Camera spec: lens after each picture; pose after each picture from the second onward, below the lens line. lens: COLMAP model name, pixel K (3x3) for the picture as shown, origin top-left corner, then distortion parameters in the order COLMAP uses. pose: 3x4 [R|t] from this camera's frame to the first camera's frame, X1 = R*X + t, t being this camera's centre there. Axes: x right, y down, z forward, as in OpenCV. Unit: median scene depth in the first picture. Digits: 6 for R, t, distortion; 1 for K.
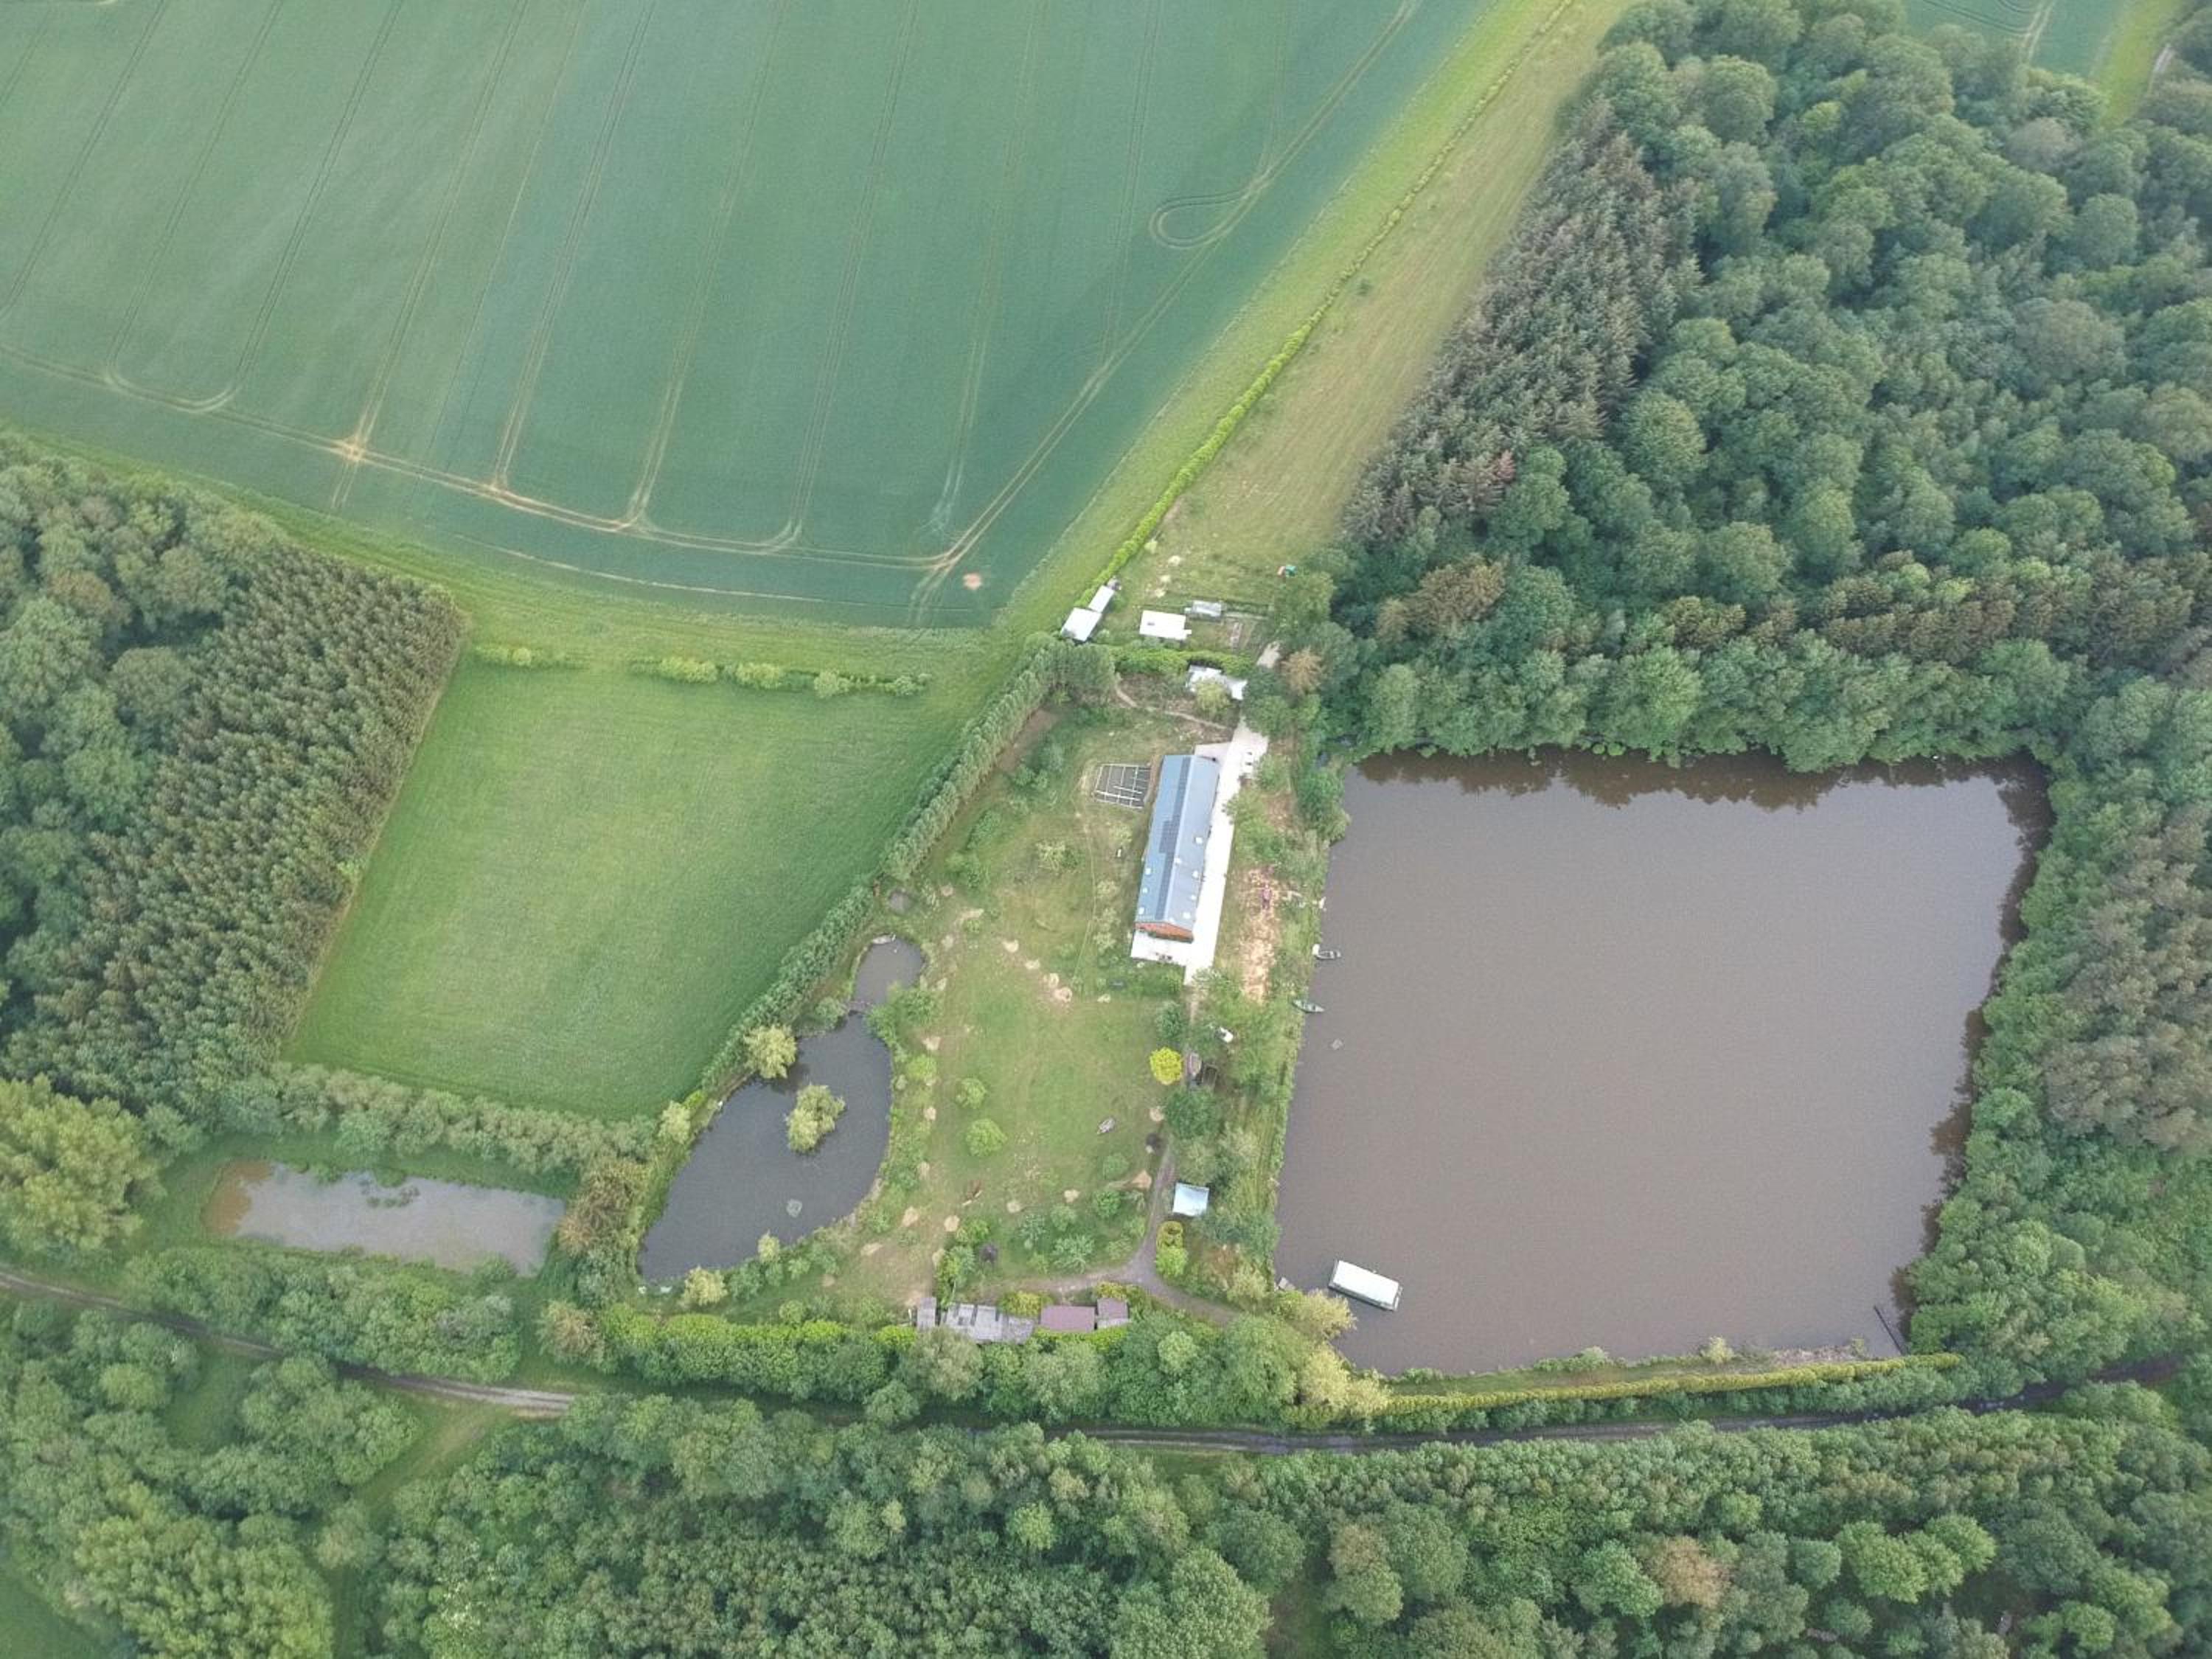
lens RADIAL K [[1639.2, 0, 1077.4], [0, 1639.2, 824.8], [0, 0, 1]] dist [0.080937, -0.137361]
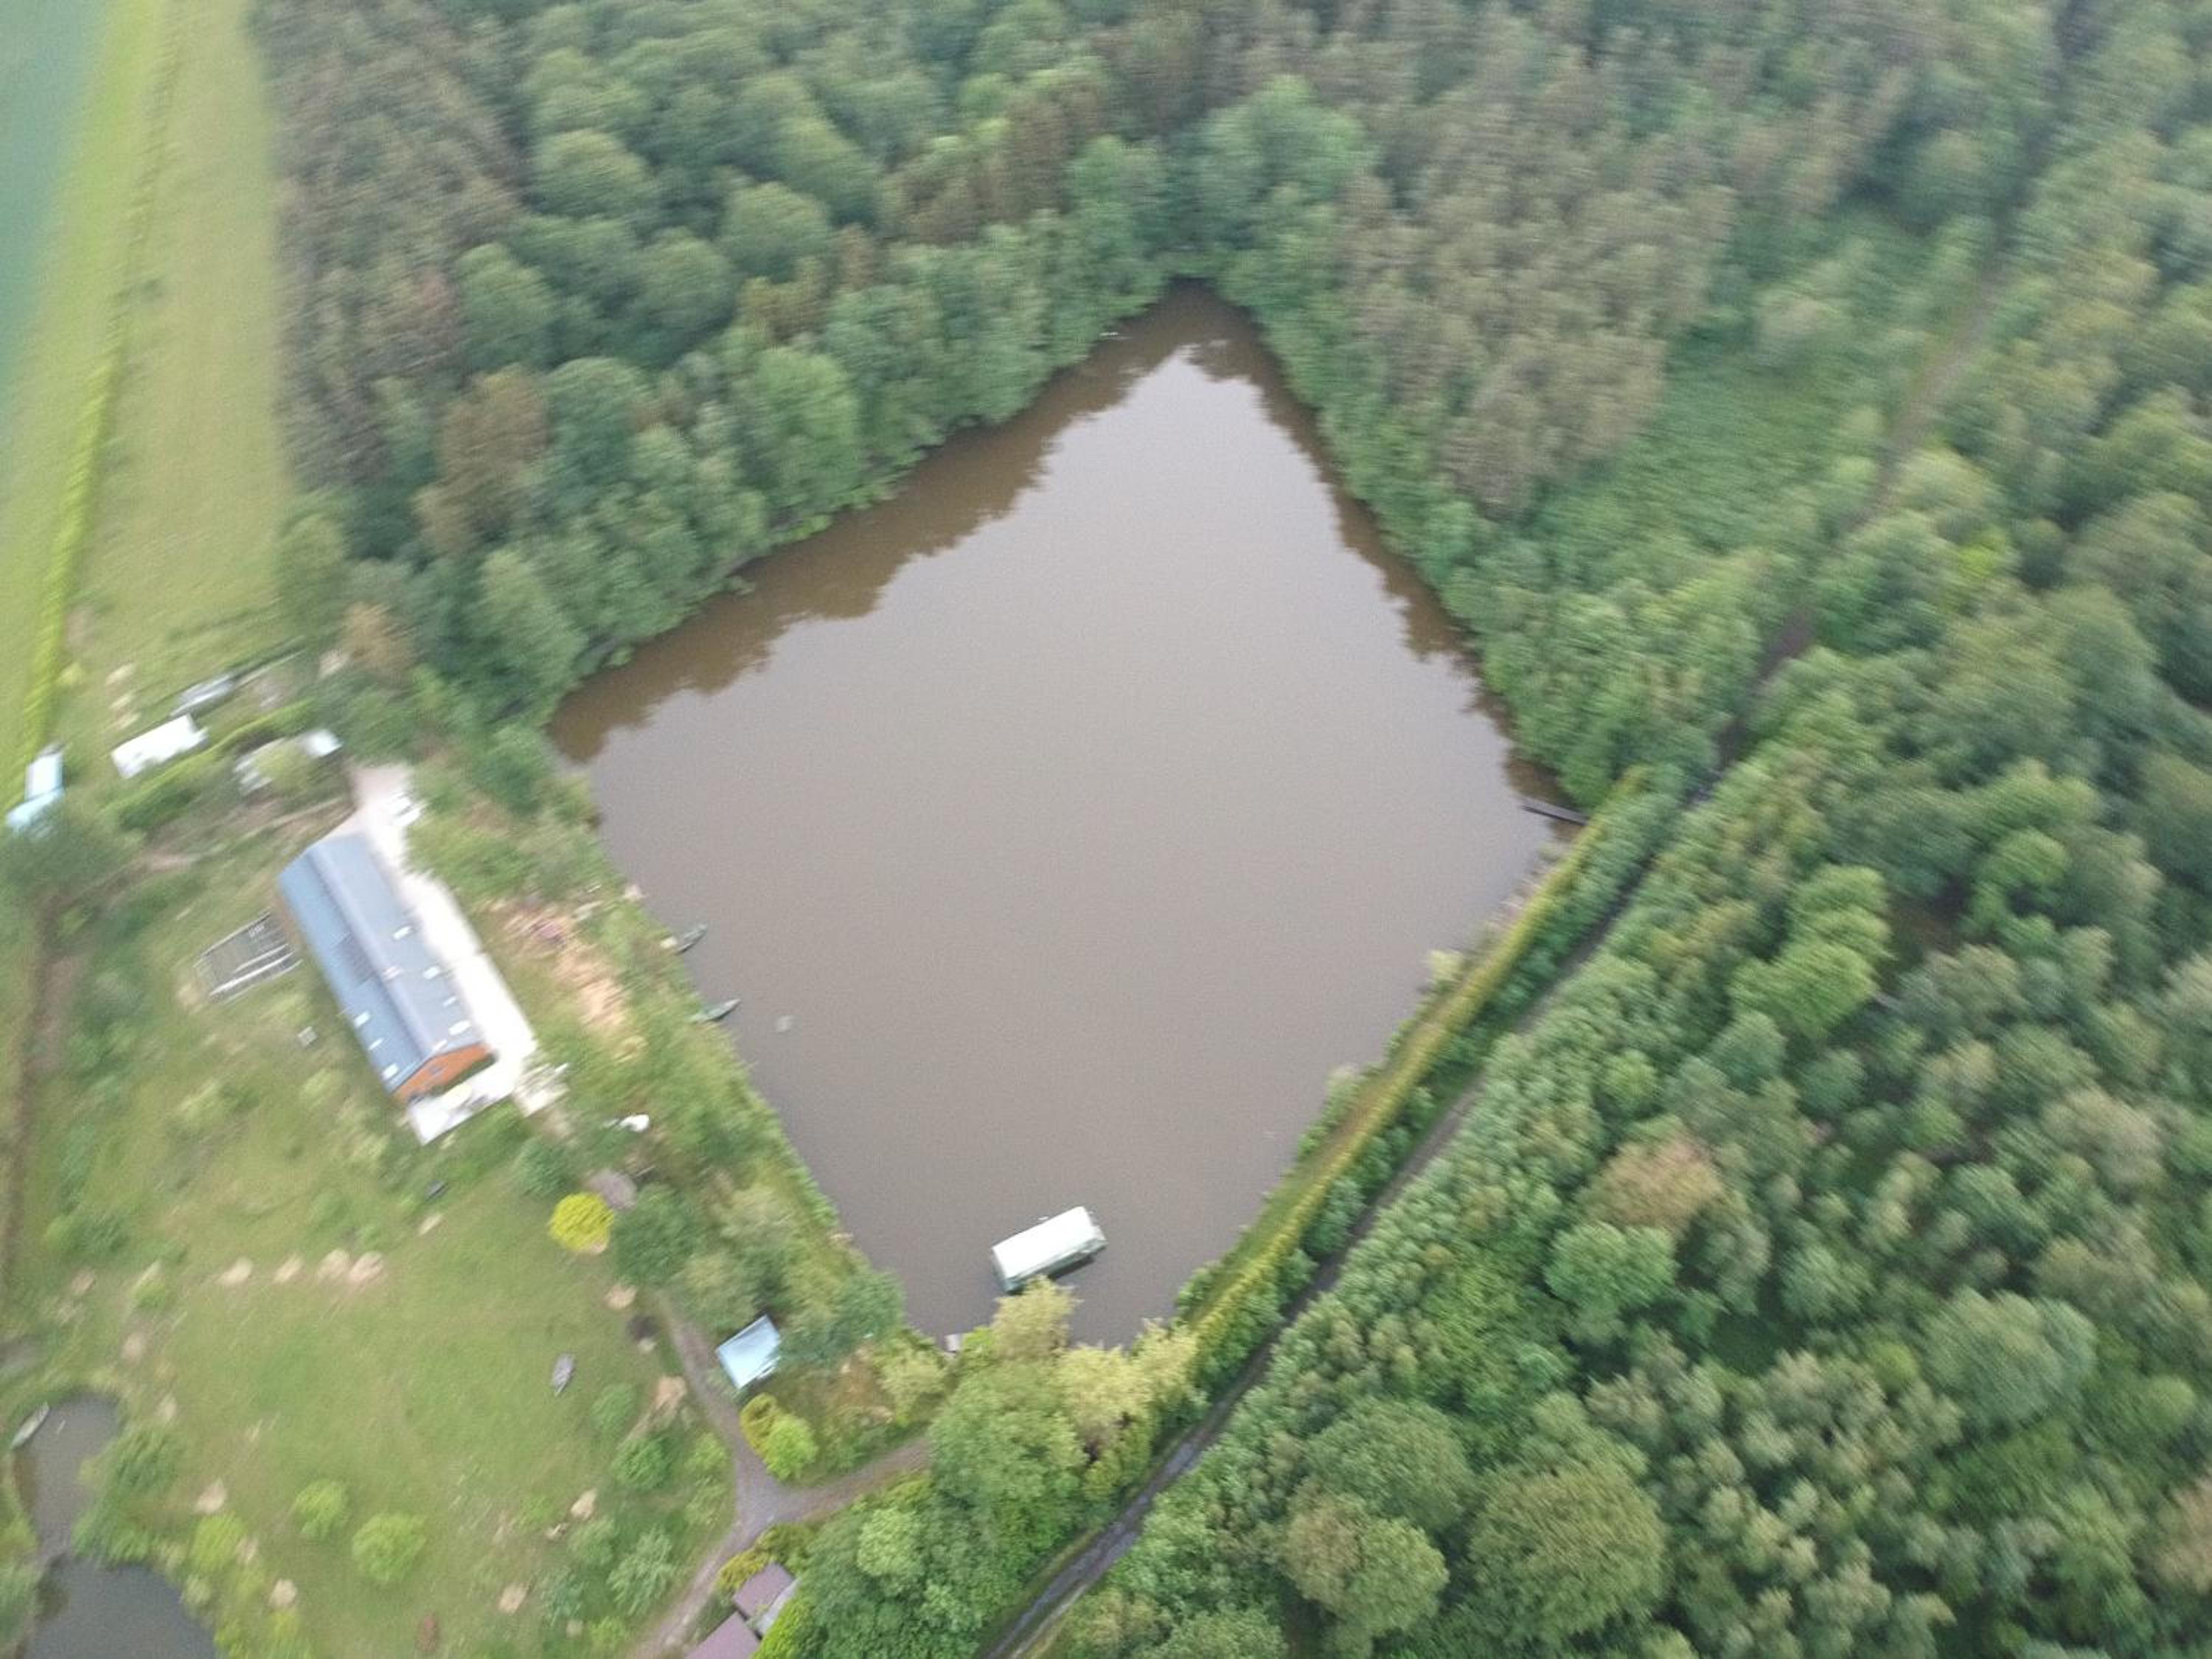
lens RADIAL K [[1639.2, 0, 1077.4], [0, 1639.2, 824.8], [0, 0, 1]] dist [0.080937, -0.137361]
pose [[0.688678, -0.585563, 0.427598, 0.006418], [0.653644, 0.756620, -0.016609, 0.179939], [-0.313803, 0.290935, 0.903817, 0.388244]]
